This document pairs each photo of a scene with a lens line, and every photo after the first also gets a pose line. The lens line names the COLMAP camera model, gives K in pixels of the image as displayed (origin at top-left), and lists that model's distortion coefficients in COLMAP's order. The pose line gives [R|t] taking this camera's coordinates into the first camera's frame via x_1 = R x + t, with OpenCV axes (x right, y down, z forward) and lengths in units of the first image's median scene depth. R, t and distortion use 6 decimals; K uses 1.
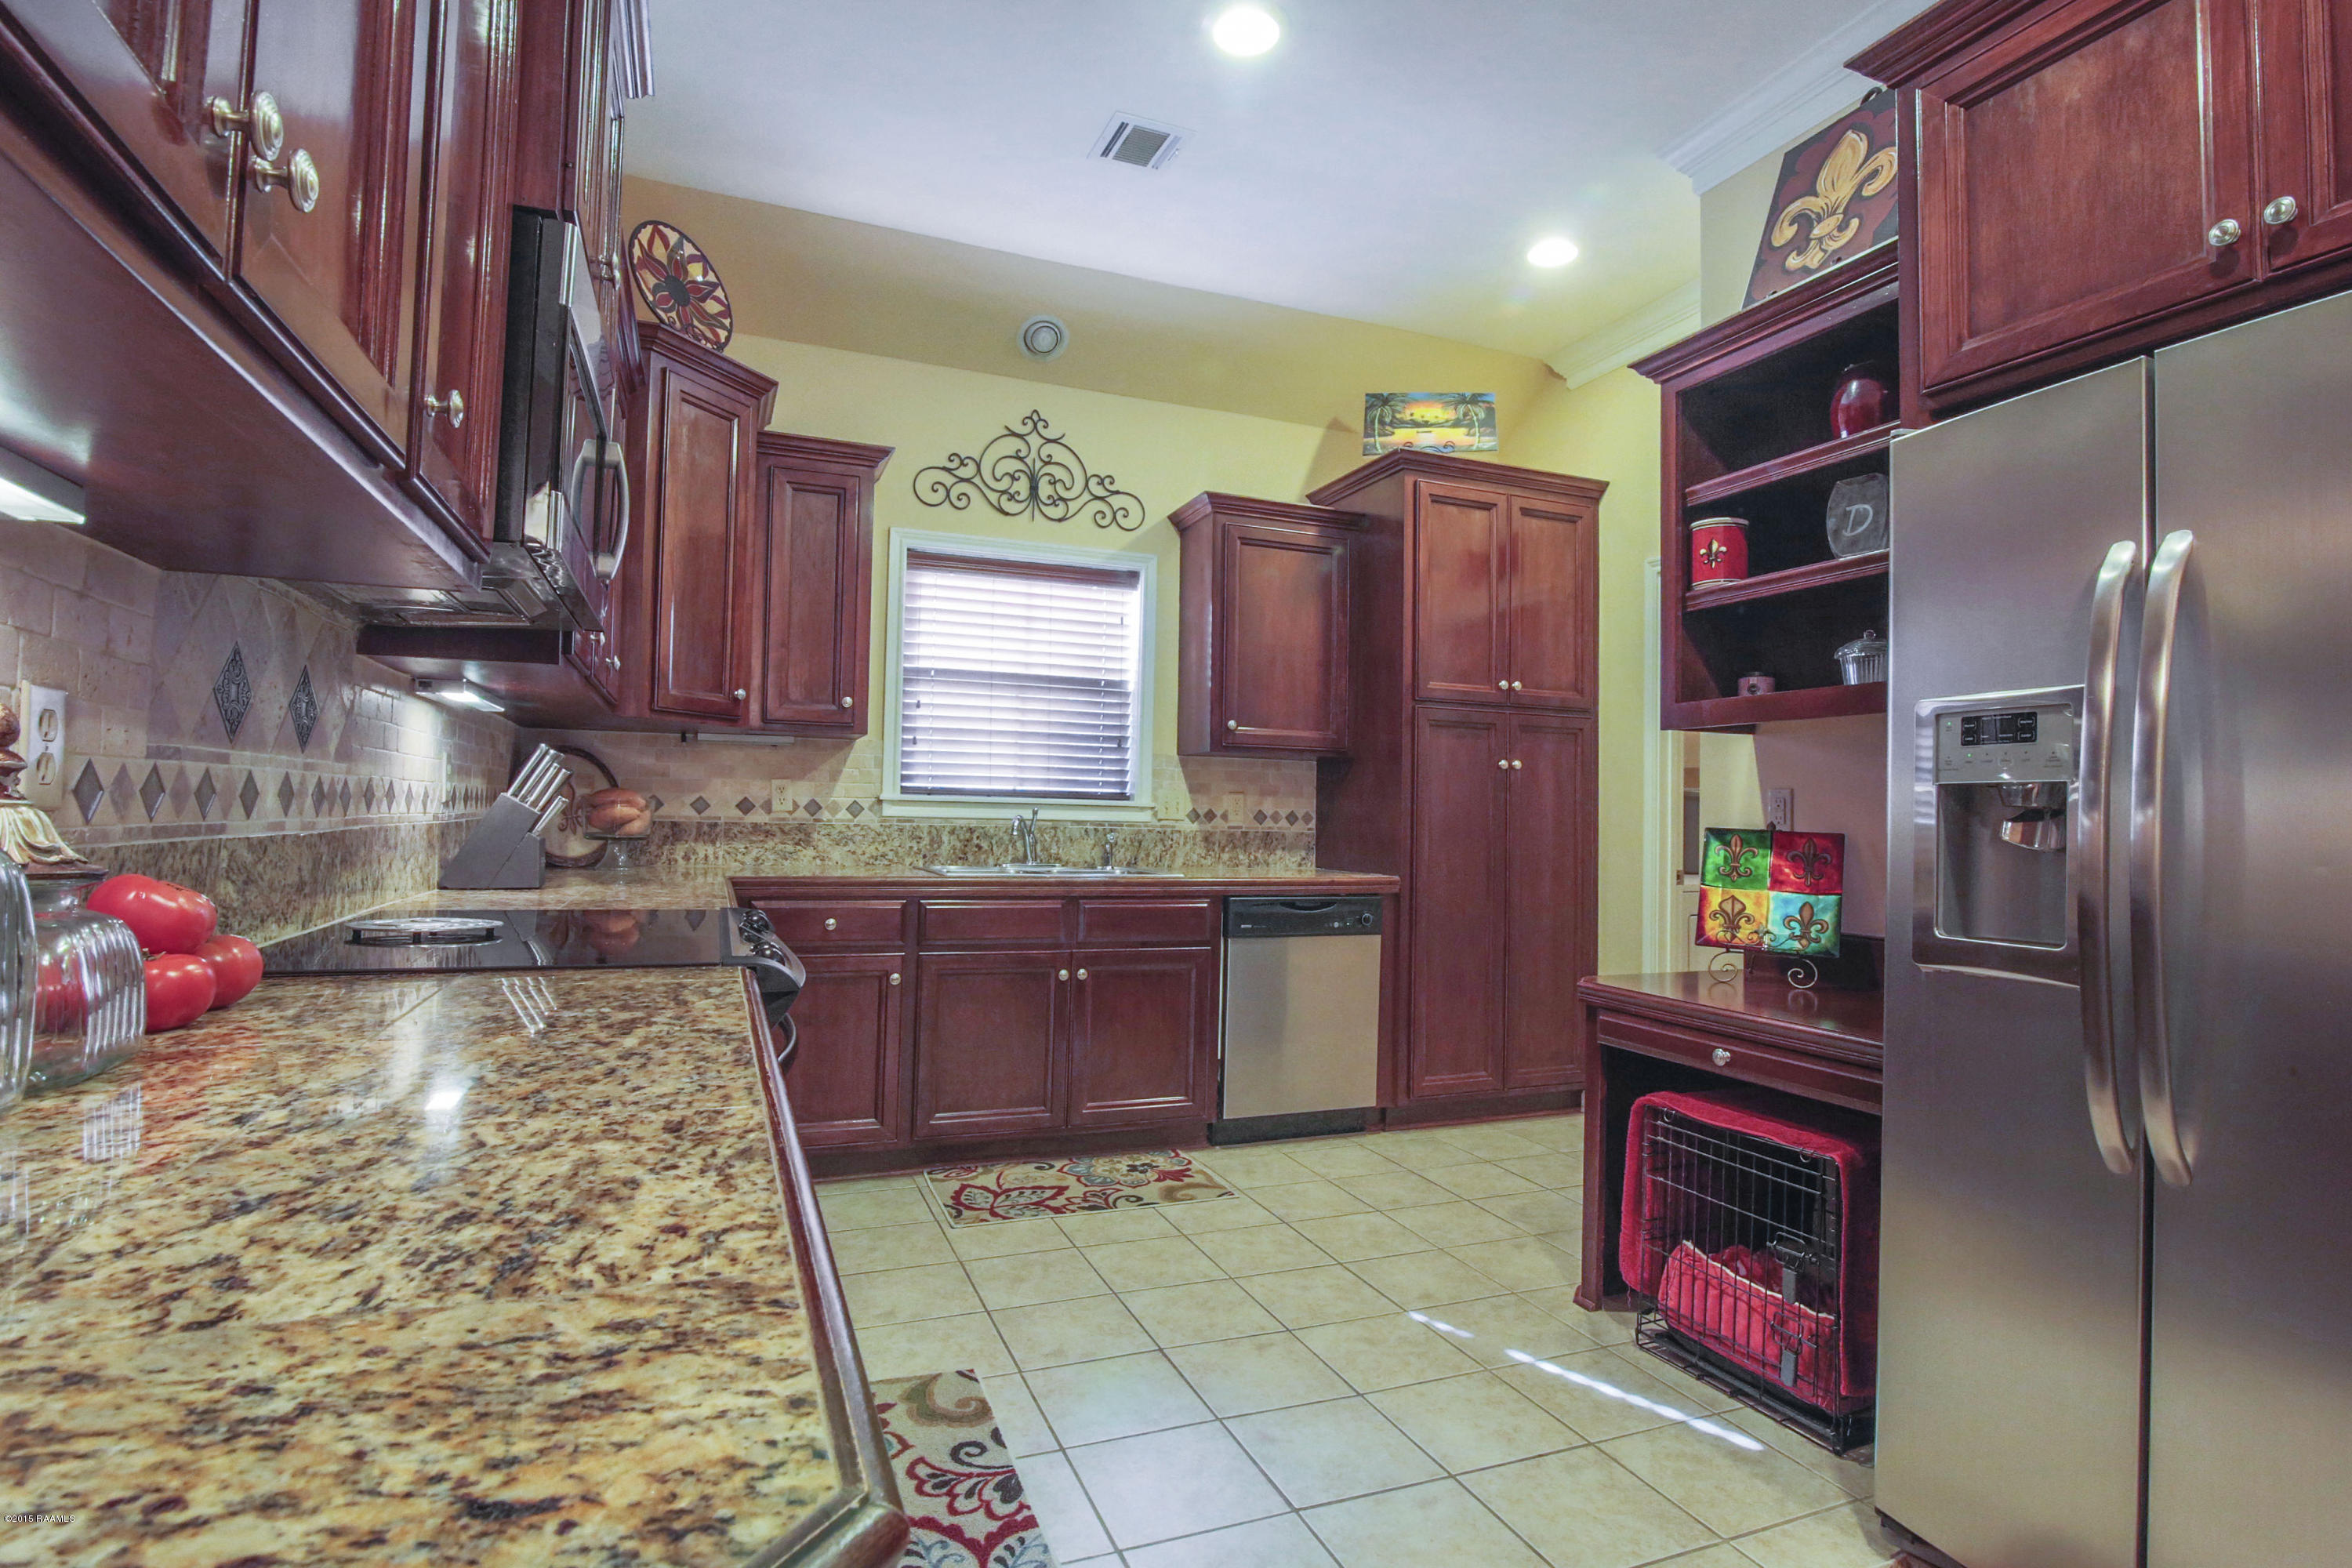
lens RADIAL K [[1142.4, 0, 1157.1], [0, 1142.4, 778.7], [0, 0, 1]] dist [-0.018766, 0.002050]
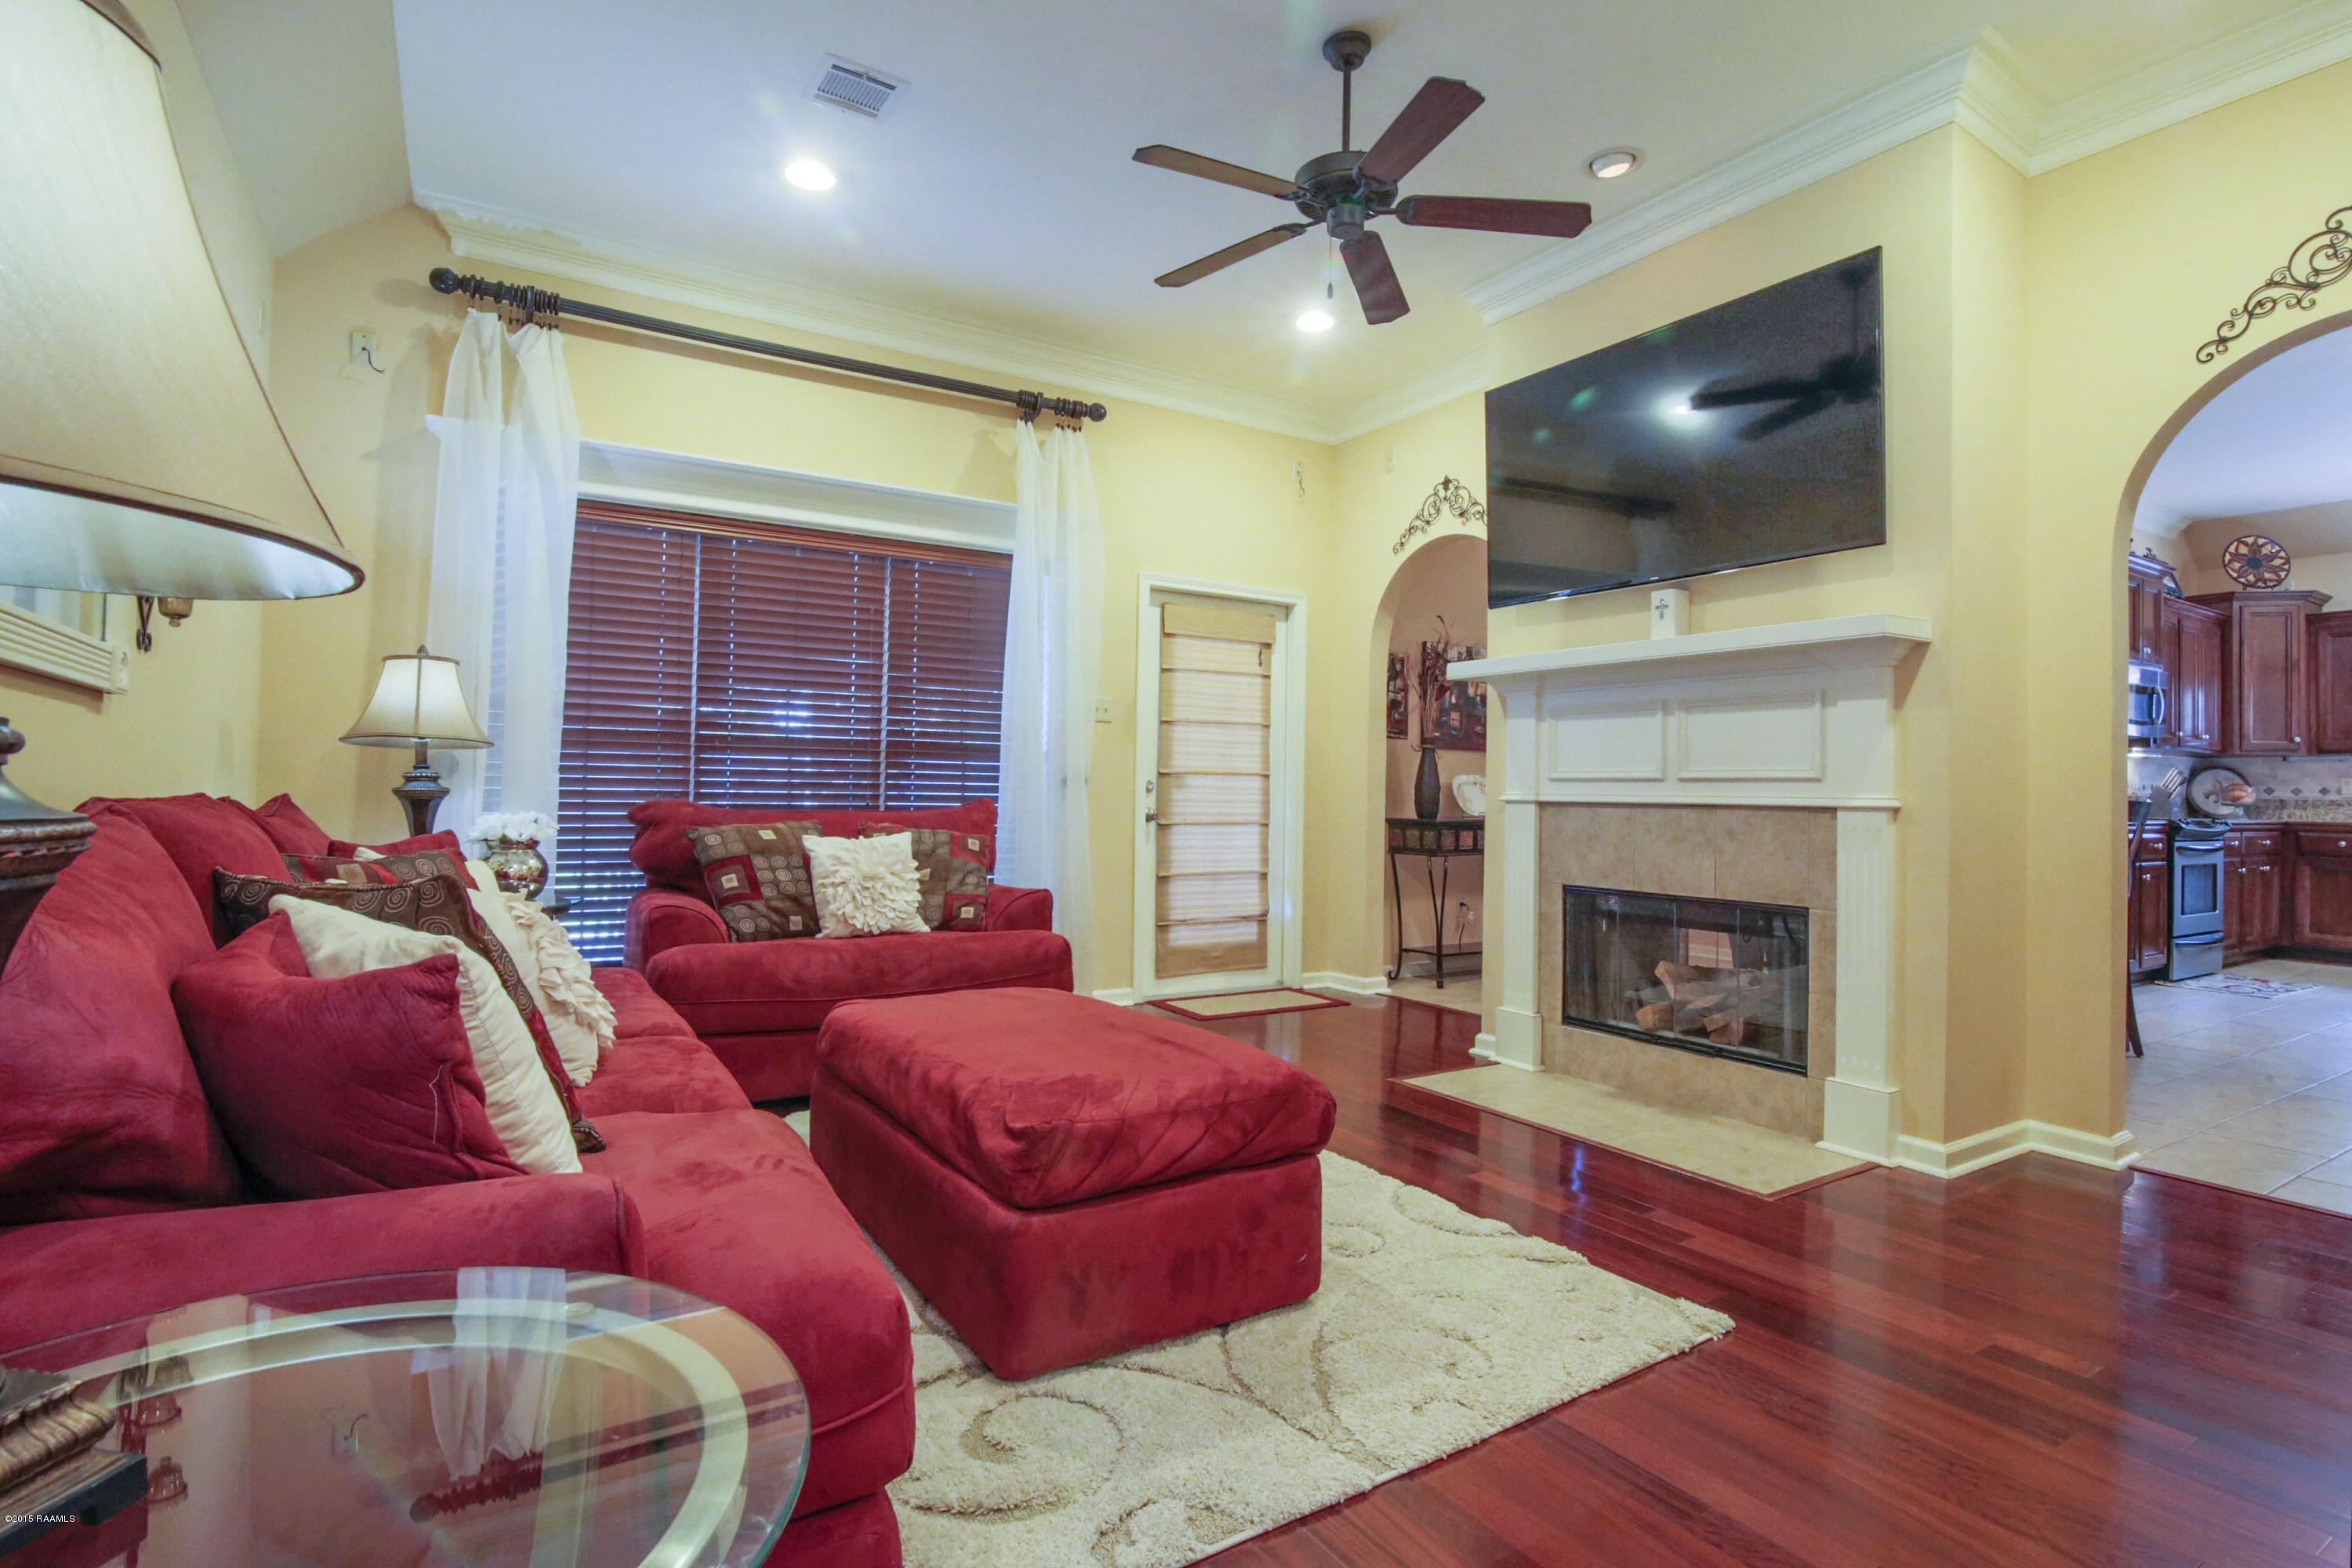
lens RADIAL K [[1142.4, 0, 1171.9], [0, 1142.4, 779.2], [0, 0, 1]] dist [-0.018766, 0.002050]
pose [[0.175673, -0.025143, -0.984127, 1.237060], [0.021836, 0.999527, -0.021638, 0.001008], [0.984206, -0.017688, 0.176139, -1.355750]]
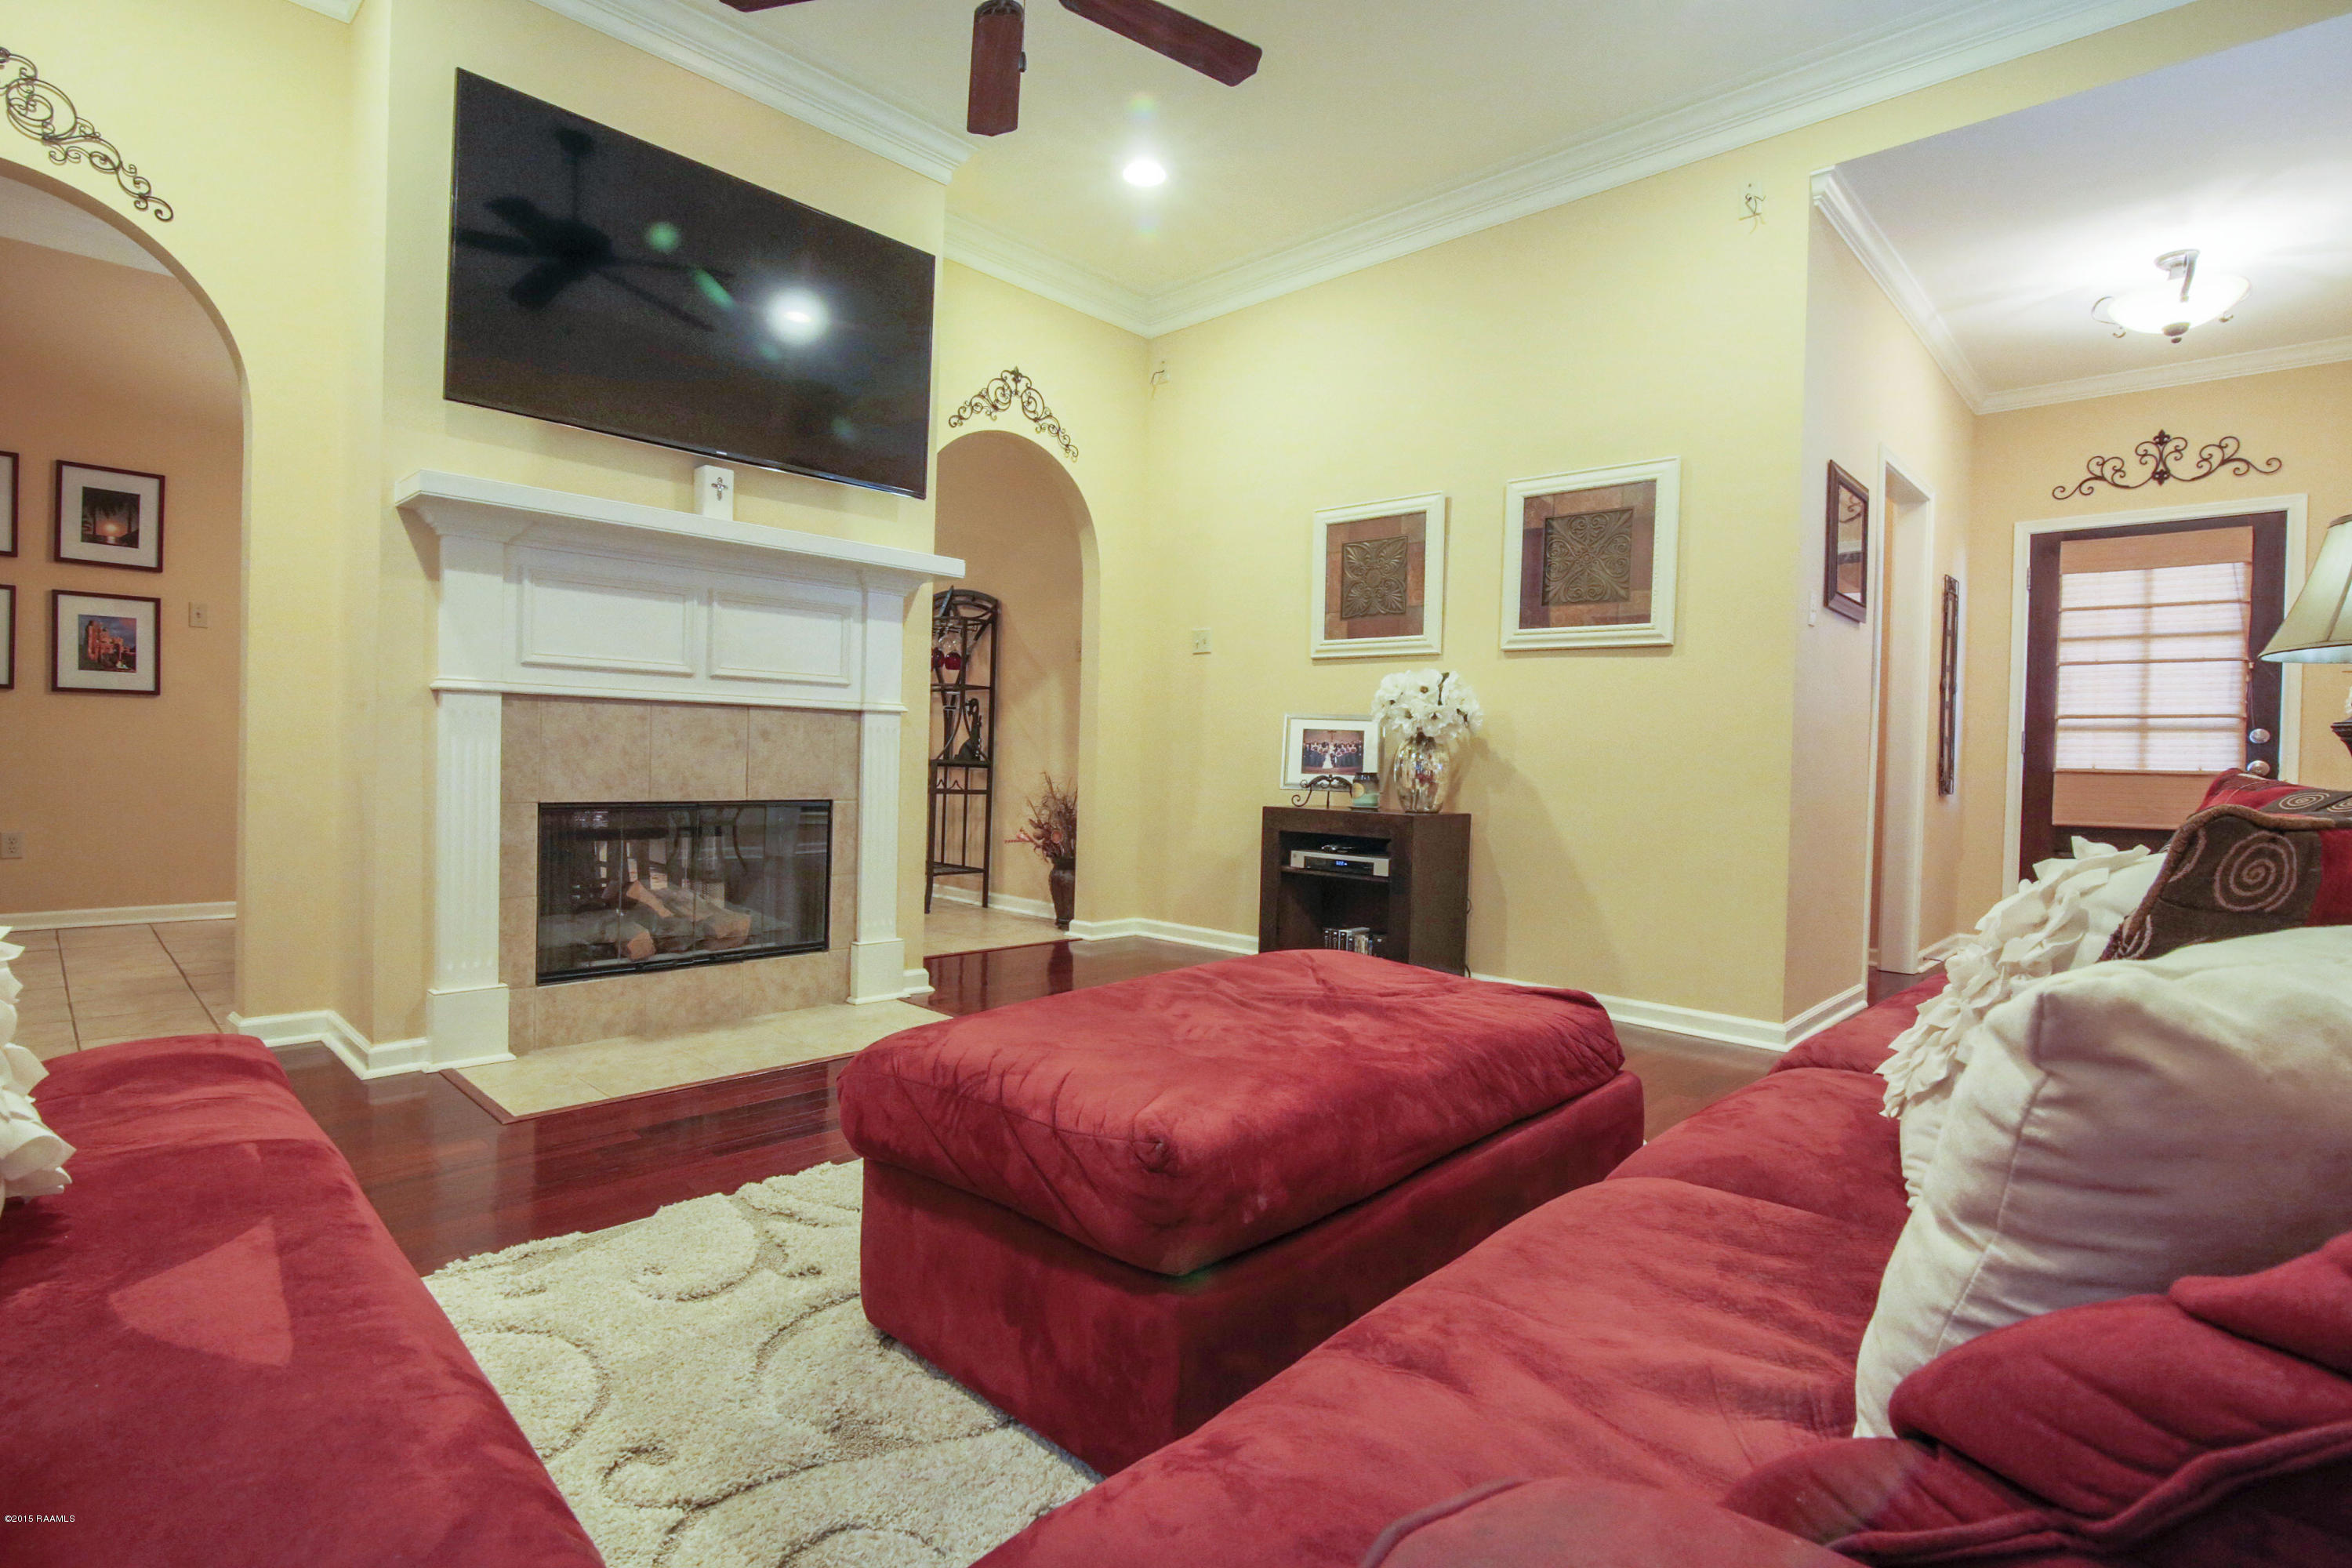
lens RADIAL K [[1142.4, 0, 1167.4], [0, 1142.4, 779.1], [0, 0, 1]] dist [-0.018766, 0.002050]
pose [[0.911201, -0.002084, 0.411957, 0.282589], [-0.025617, 0.997765, 0.061709, 0.006130], [-0.411165, -0.066782, 0.909111, -1.745803]]
